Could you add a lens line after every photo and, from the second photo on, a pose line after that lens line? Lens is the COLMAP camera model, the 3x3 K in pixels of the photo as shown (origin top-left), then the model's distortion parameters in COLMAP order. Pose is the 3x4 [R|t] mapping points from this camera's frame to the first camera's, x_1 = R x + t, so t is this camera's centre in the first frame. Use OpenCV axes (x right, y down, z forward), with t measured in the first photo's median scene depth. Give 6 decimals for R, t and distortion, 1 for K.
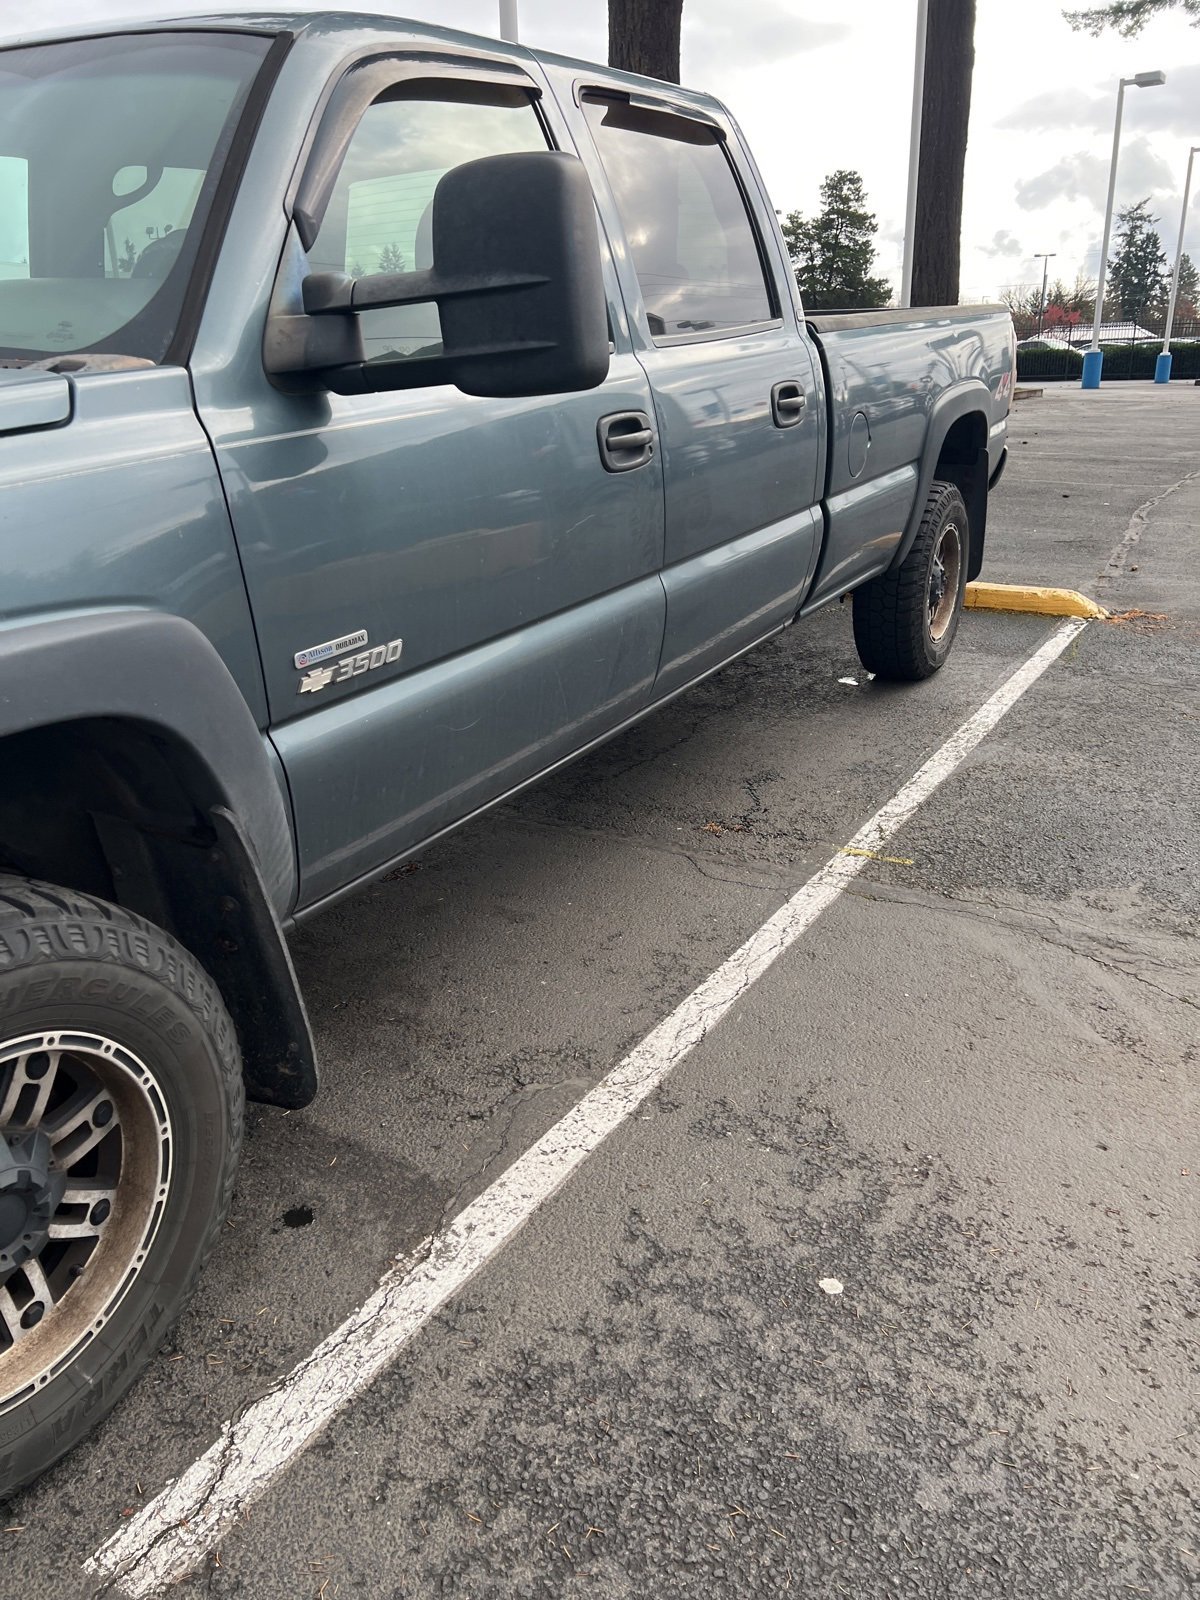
lens RADIAL K [[1192.4, 0, 594.1], [0, 1192.4, 811.0], [0, 0, 1]] dist [0.050975, -0.058345]
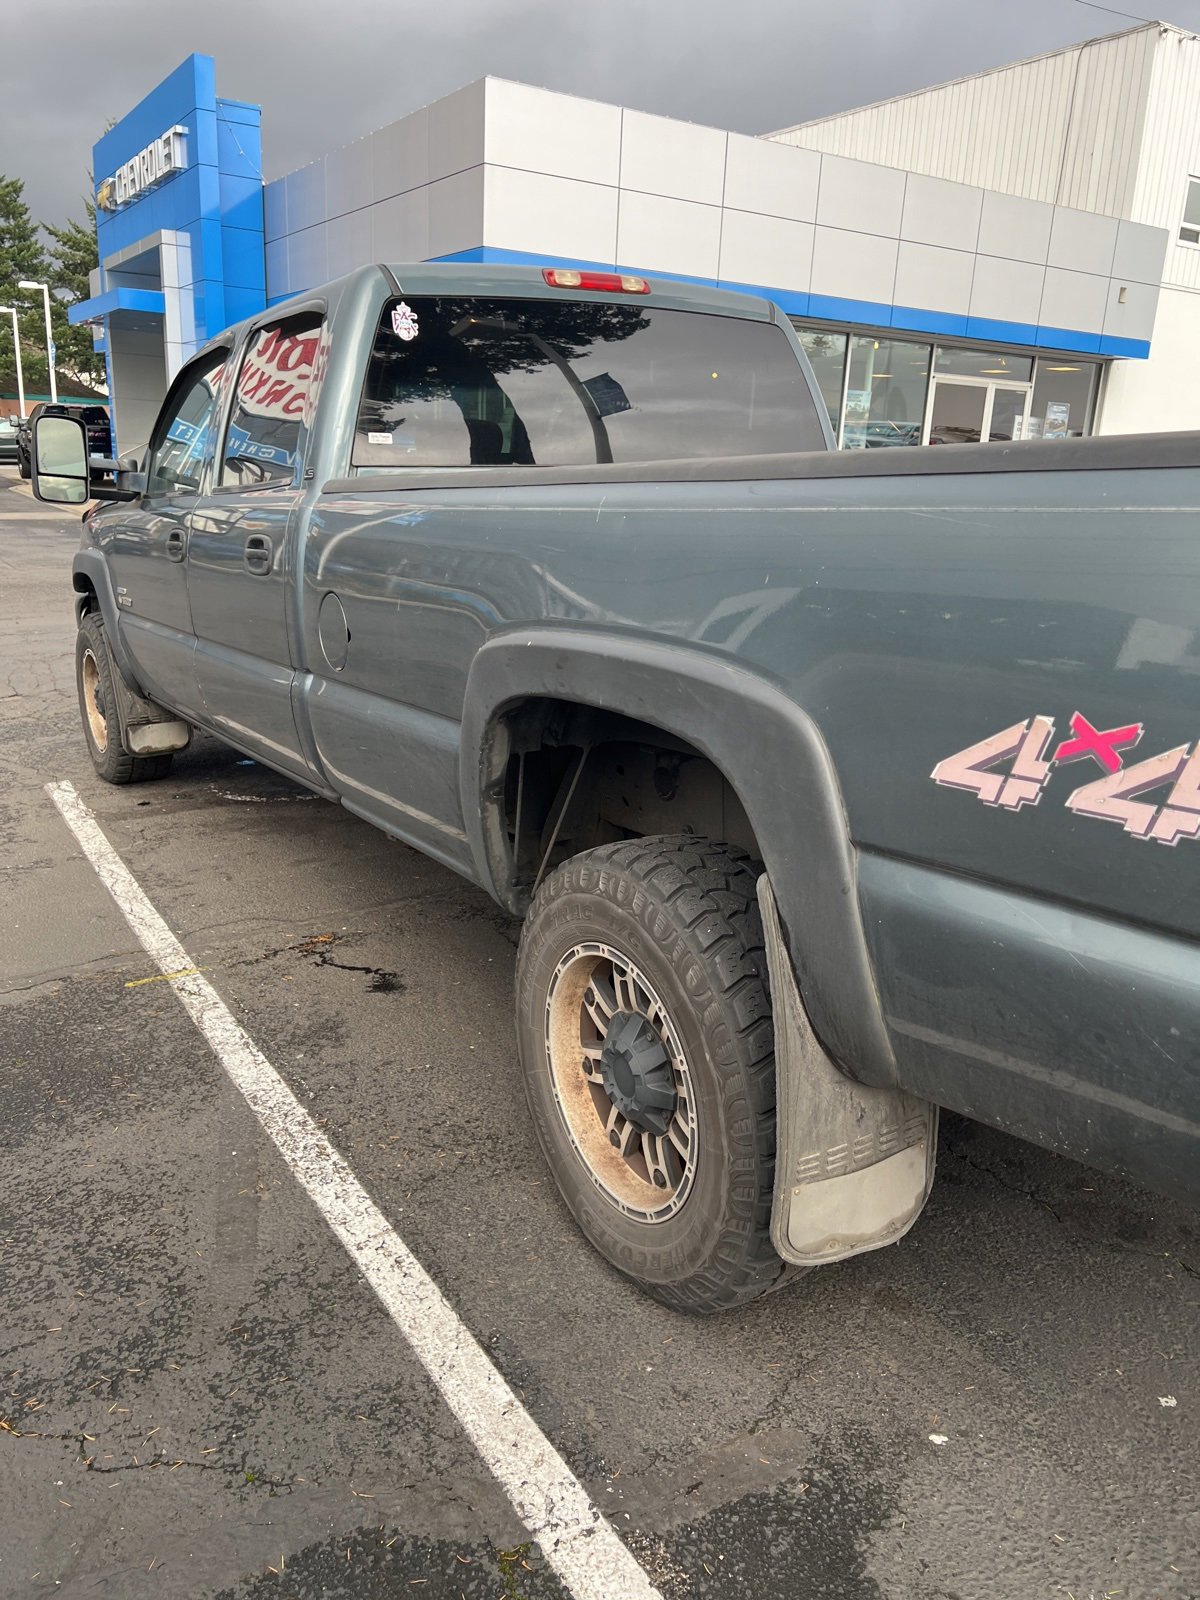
lens RADIAL K [[1192.4, 0, 610.5], [0, 1192.4, 796.7], [0, 0, 1]] dist [0.050975, -0.058345]
pose [[-0.451733, 0.246723, -0.857359, 0.922211], [-0.327140, 0.848253, 0.416469, -0.659744], [0.830010, 0.468610, -0.302471, 1.582176]]
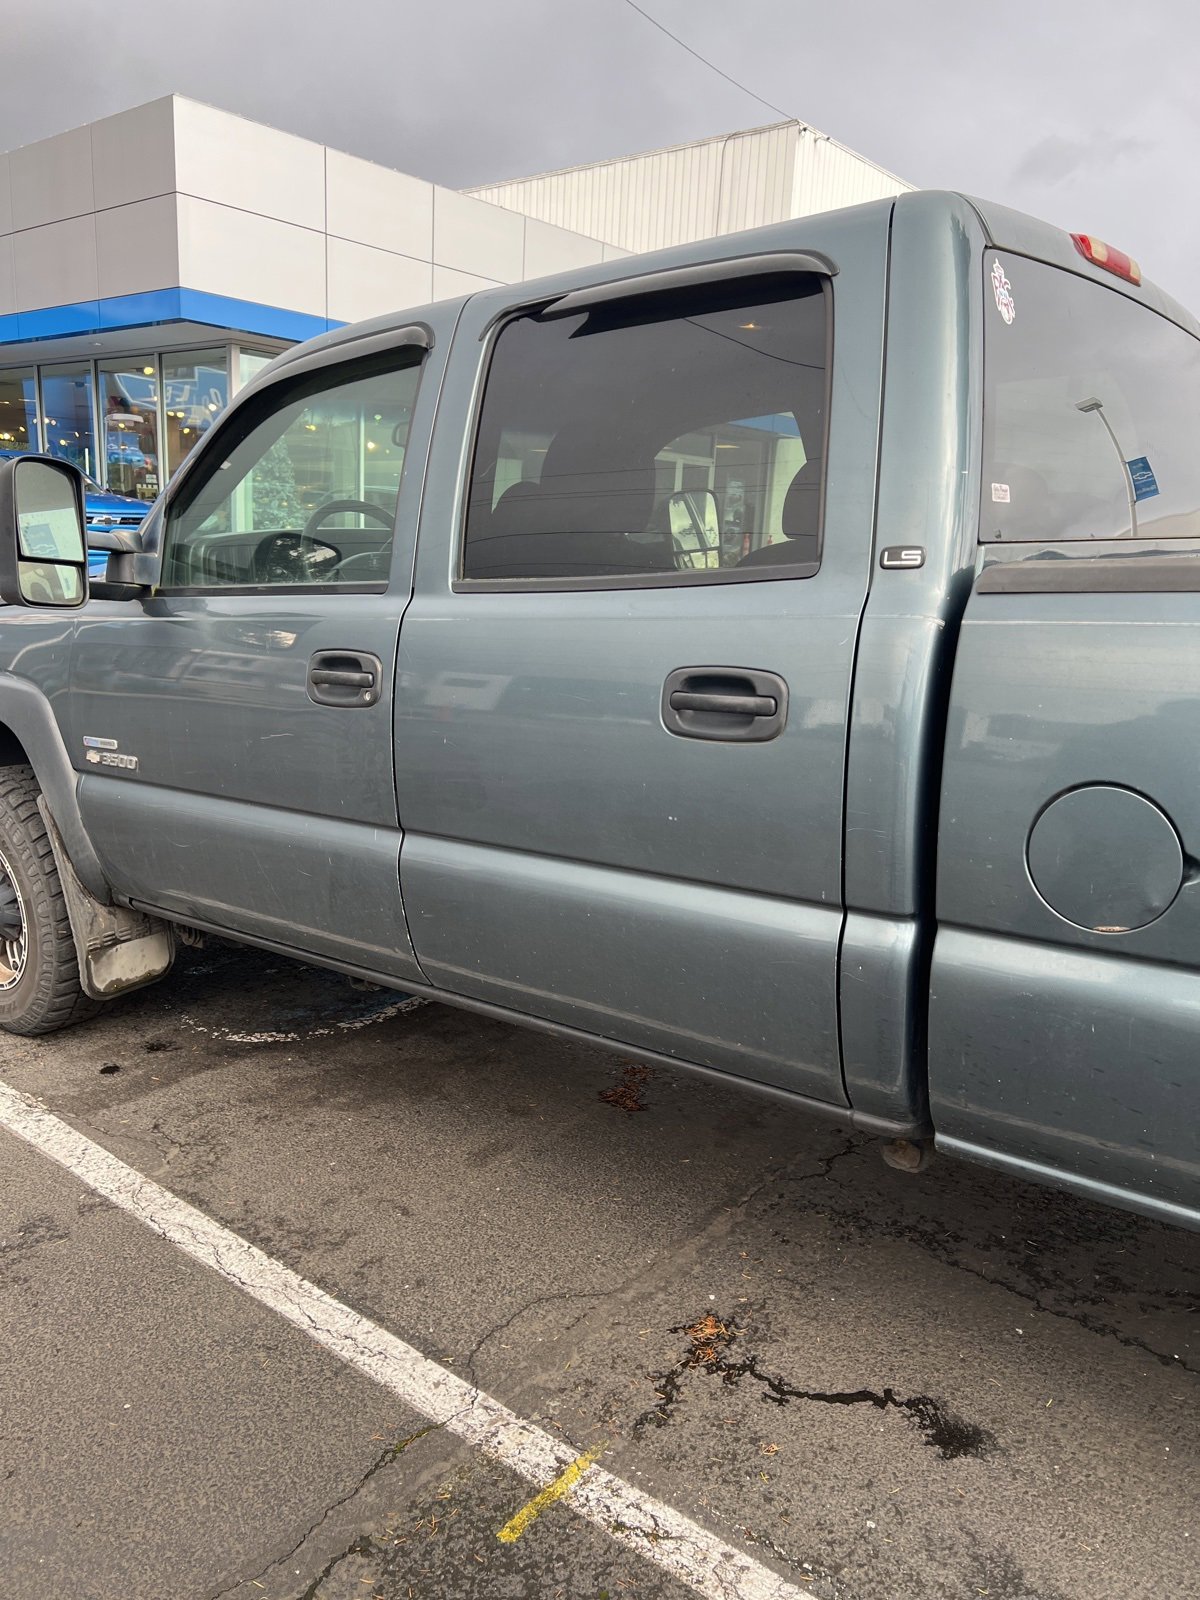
lens RADIAL K [[1192.4, 0, 589.1], [0, 1192.4, 819.3], [0, 0, 1]] dist [0.050975, -0.058345]
pose [[-0.155988, 0.235896, -0.959177, 0.696854], [-0.363453, 0.889229, 0.277800, -0.402629], [0.918460, 0.391949, -0.052972, 0.939394]]
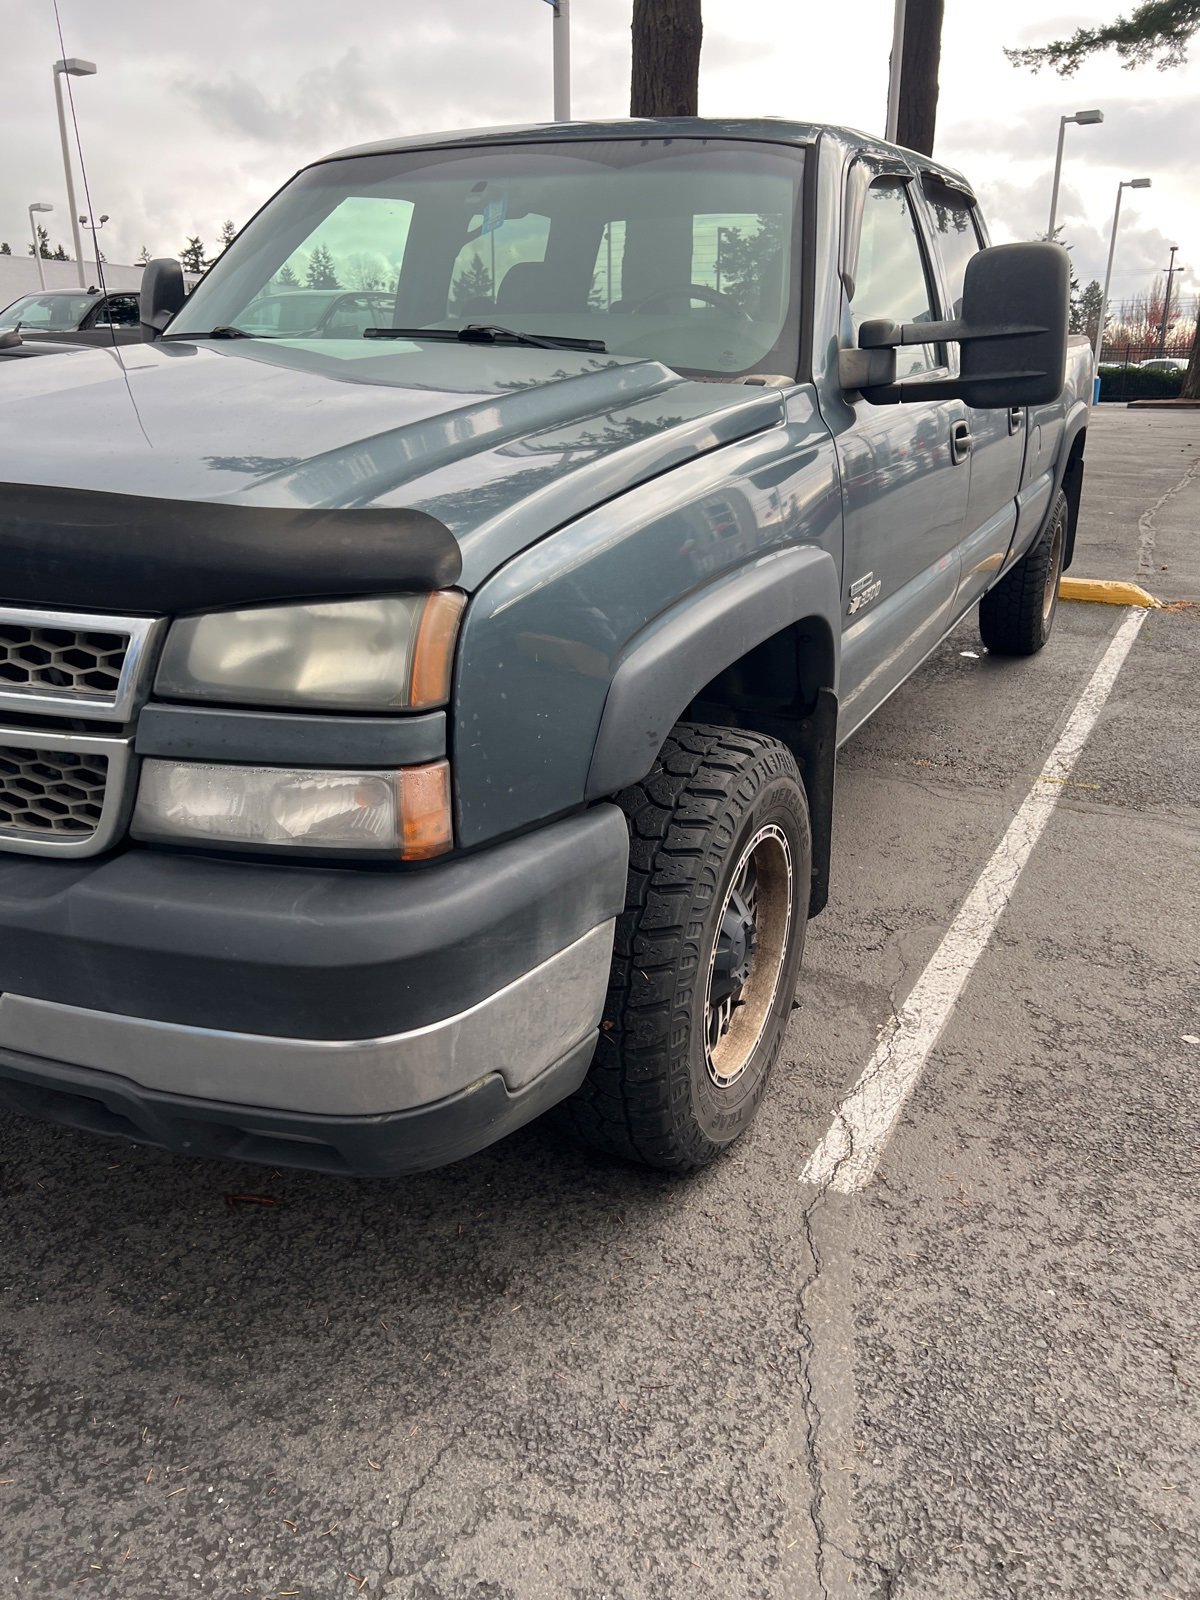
lens RADIAL K [[1192.4, 0, 611.6], [0, 1192.4, 810.6], [0, 0, 1]] dist [0.050975, -0.058345]
pose [[0.997283, -0.000235, 0.073665, -0.331546], [0.000717, 0.999979, -0.006508, 0.075468], [-0.073662, 0.006544, 0.997262, -0.207250]]
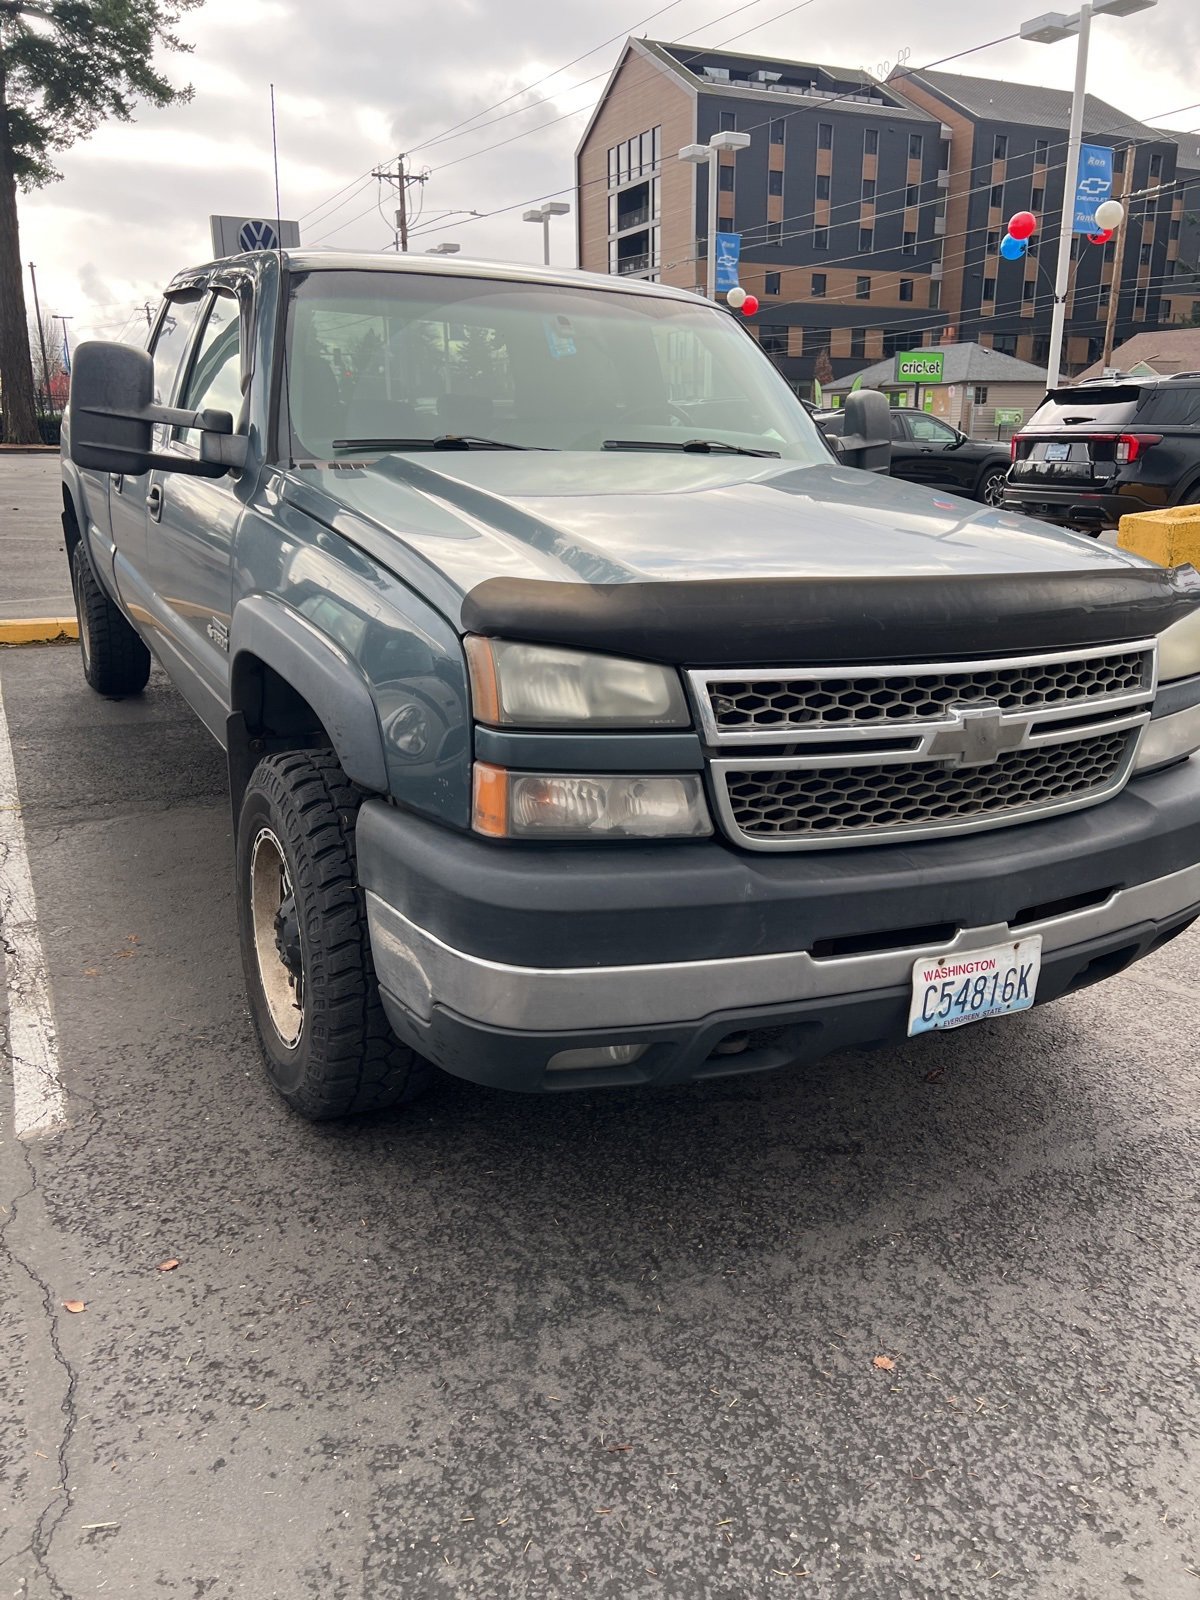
lens RADIAL K [[1192.4, 0, 599.8], [0, 1192.4, 802.9], [0, 0, 1]] dist [0.050975, -0.058345]
pose [[0.530757, -0.224499, 0.817250, -1.248872], [0.268794, 0.959087, 0.088895, -0.053522], [-0.803771, 0.172490, 0.569385, 0.096538]]
